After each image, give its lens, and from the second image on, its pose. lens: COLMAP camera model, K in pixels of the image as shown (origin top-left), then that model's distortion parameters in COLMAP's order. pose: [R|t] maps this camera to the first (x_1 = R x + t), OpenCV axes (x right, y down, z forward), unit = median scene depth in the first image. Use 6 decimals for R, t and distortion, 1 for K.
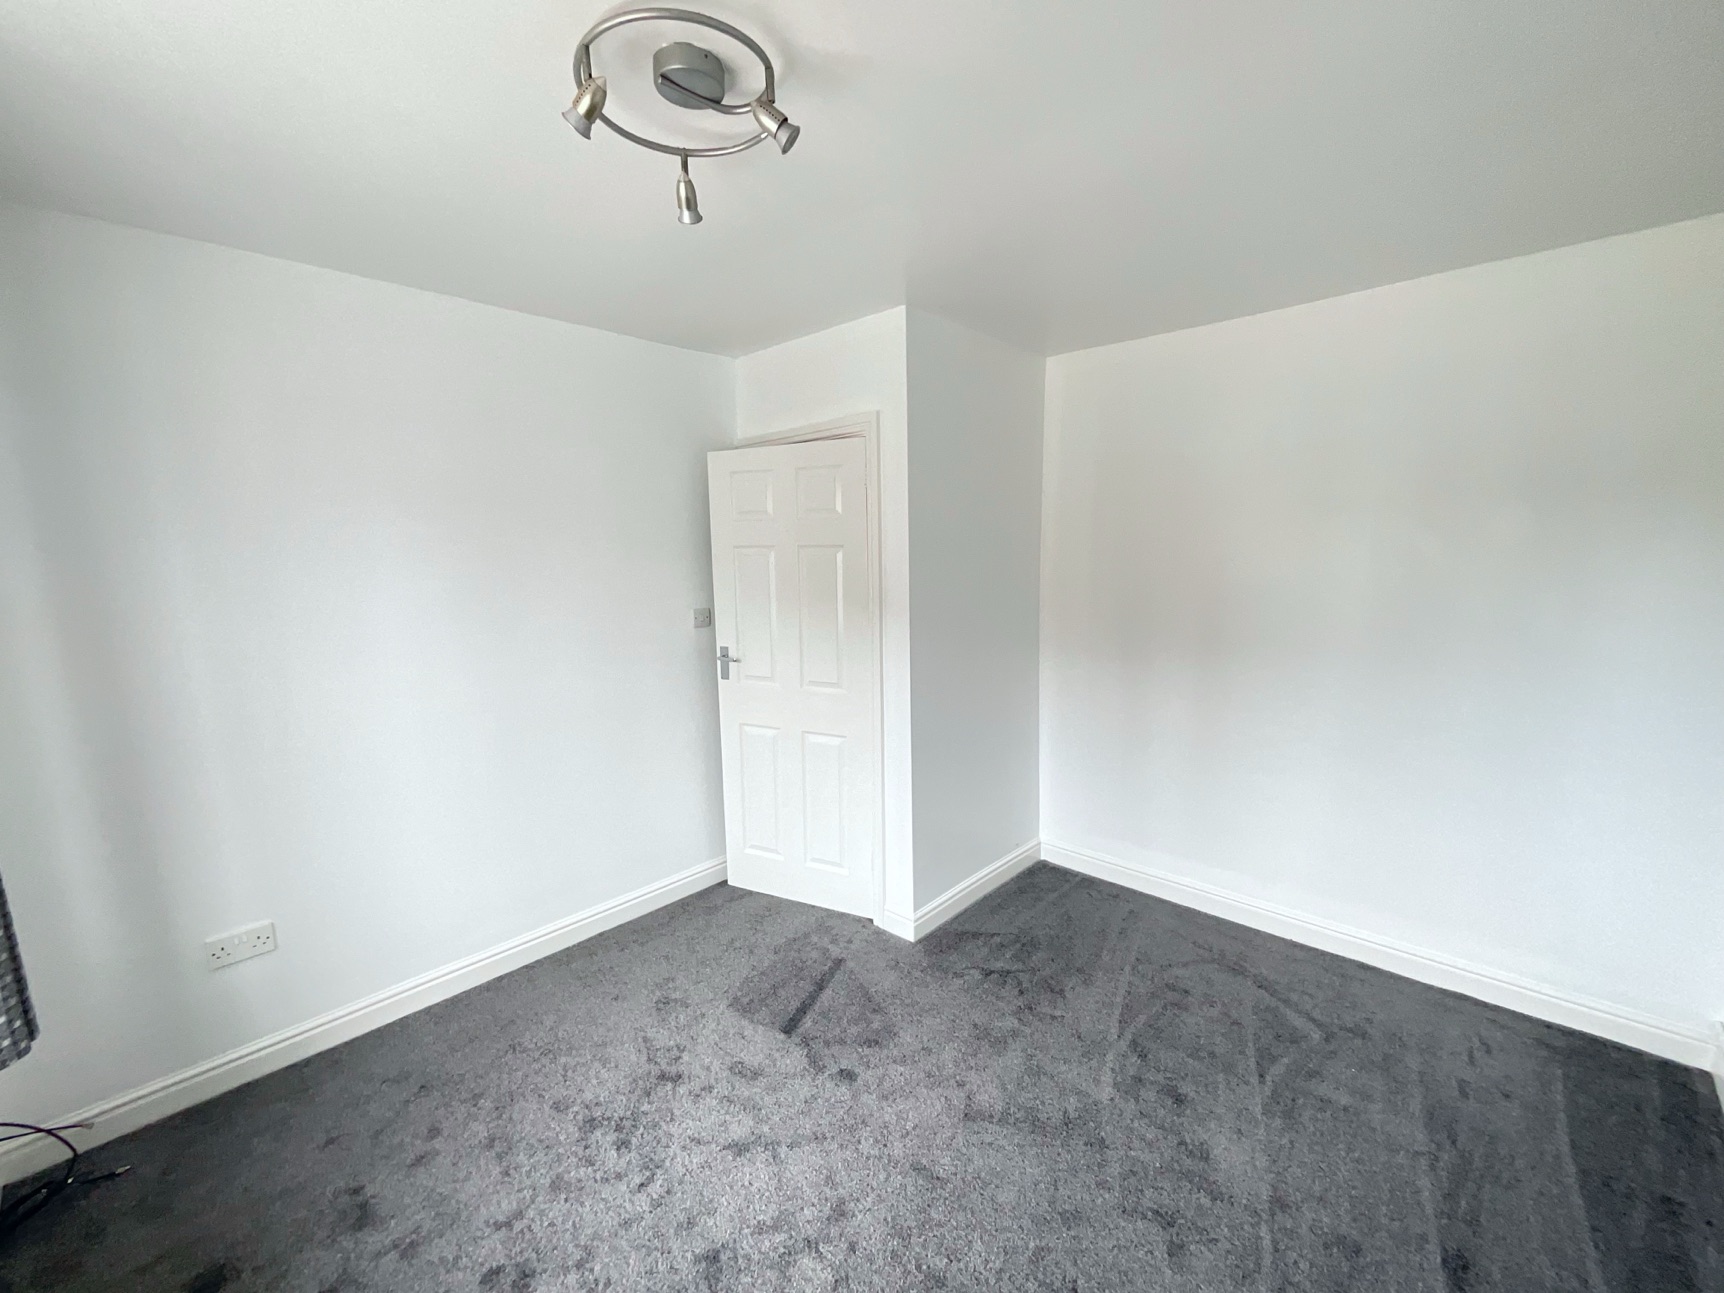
lens RADIAL K [[711.0, 0, 859.4], [0, 711.0, 650.7], [0, 0, 1]] dist [0.000906, 0.000584]
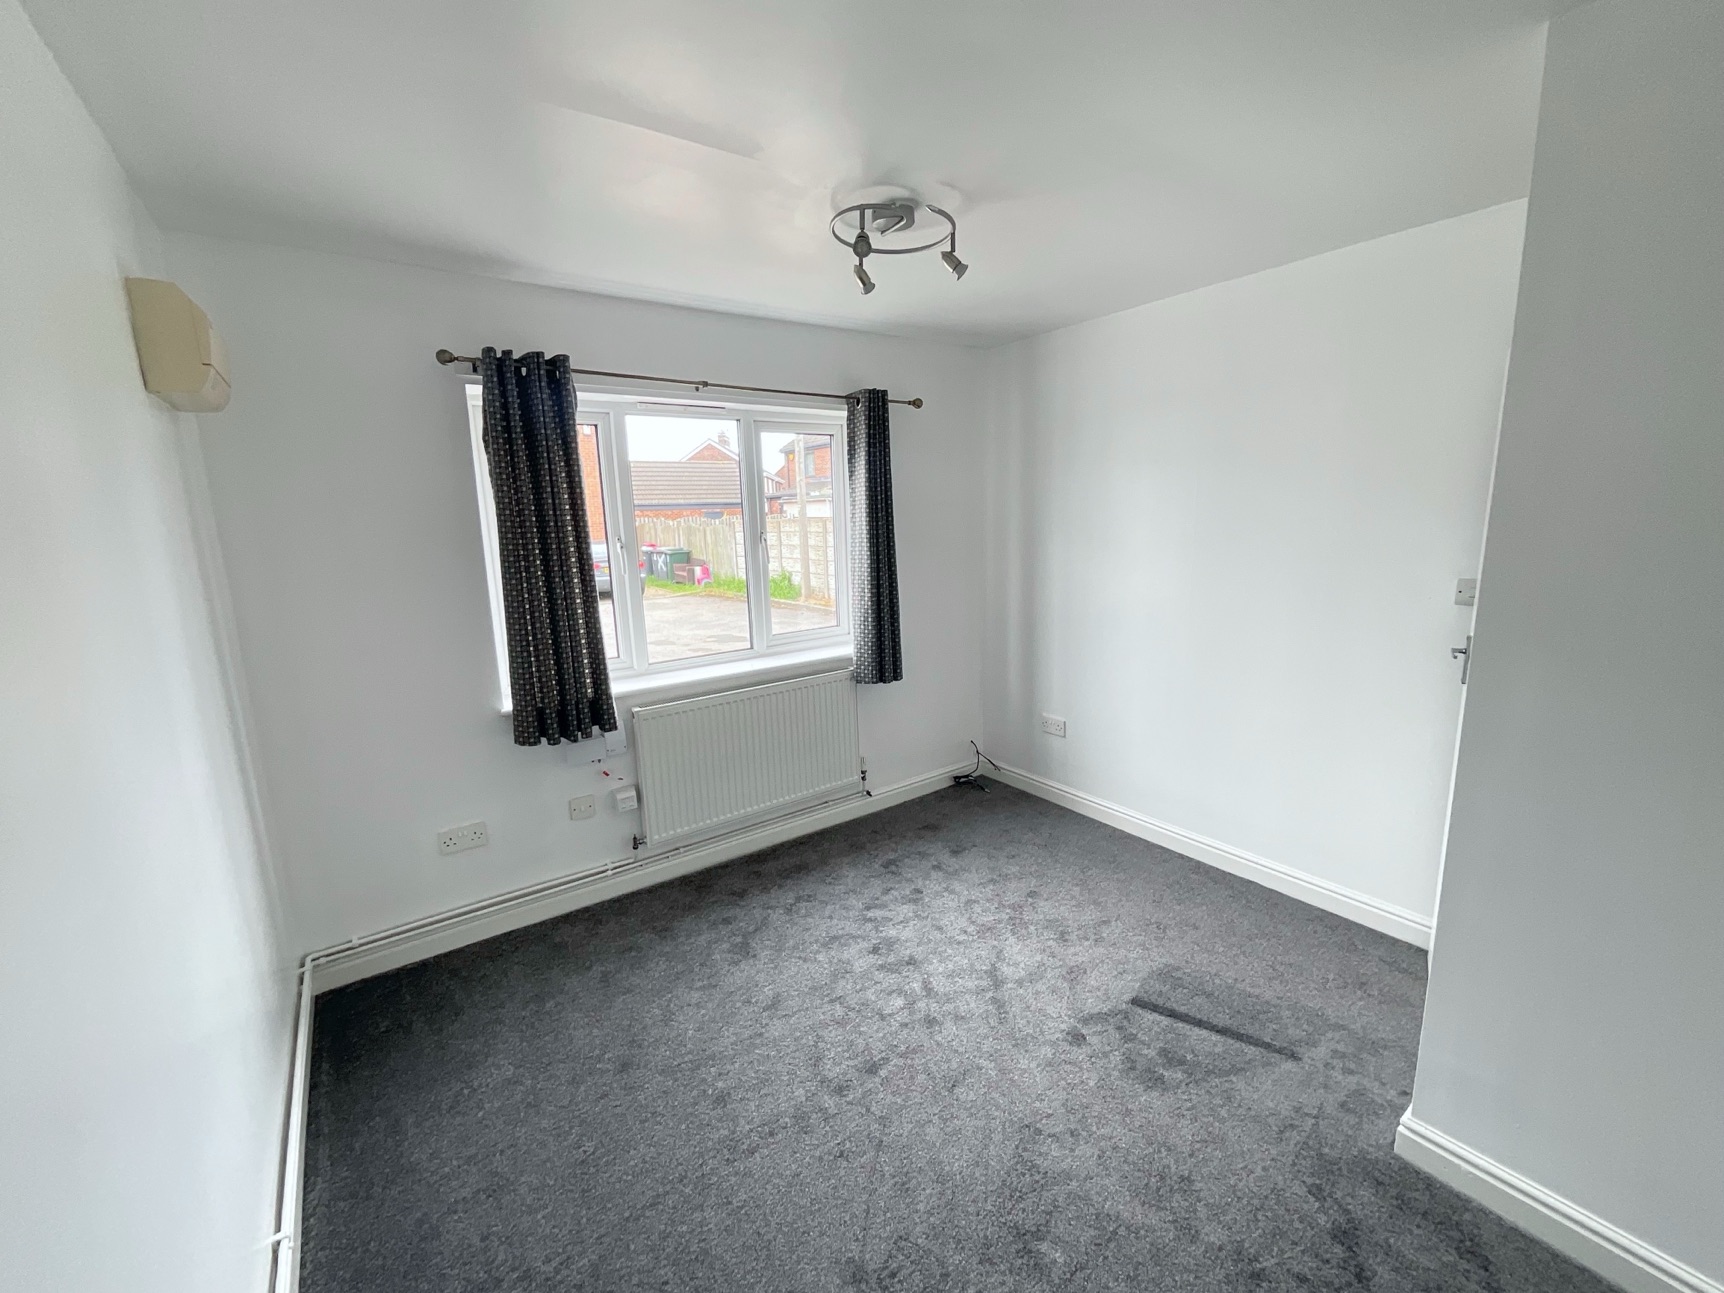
lens RADIAL K [[711.0, 0, 859.4], [0, 711.0, 650.7], [0, 0, 1]] dist [0.000906, 0.000584]
pose [[-0.202462, 0.209800, -0.956553, 0.798032], [-0.109929, 0.965739, 0.235082, -0.119389], [0.973101, 0.152748, -0.172462, 0.711703]]
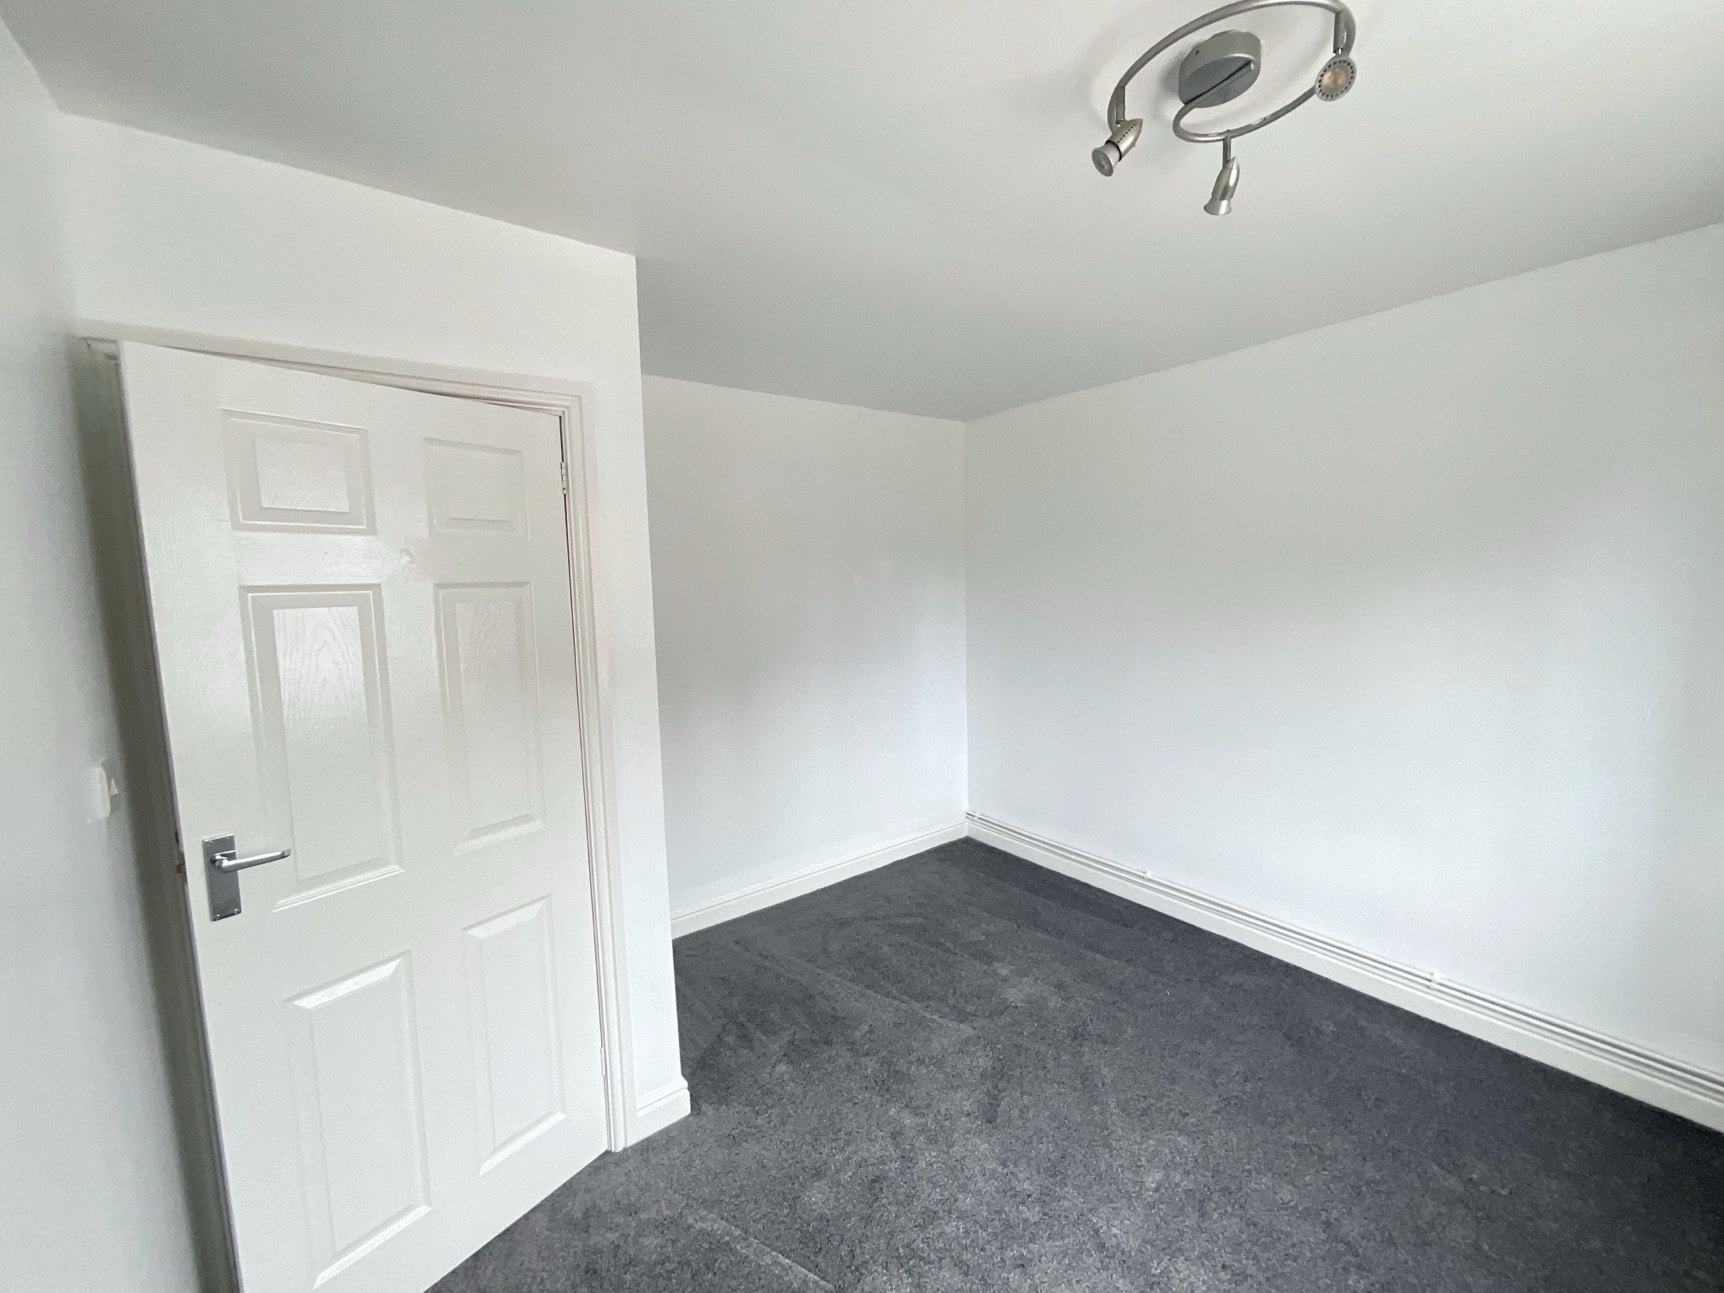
lens RADIAL K [[695.0, 0, 883.9], [0, 695.0, 646.4], [0, 0, 1]] dist [-0.000642, -0.000330]
pose [[0.154333, -0.091080, 0.983812, -0.678377], [0.160892, 0.984768, 0.065929, -0.104054], [-0.974831, 0.148112, 0.166636, 0.735012]]
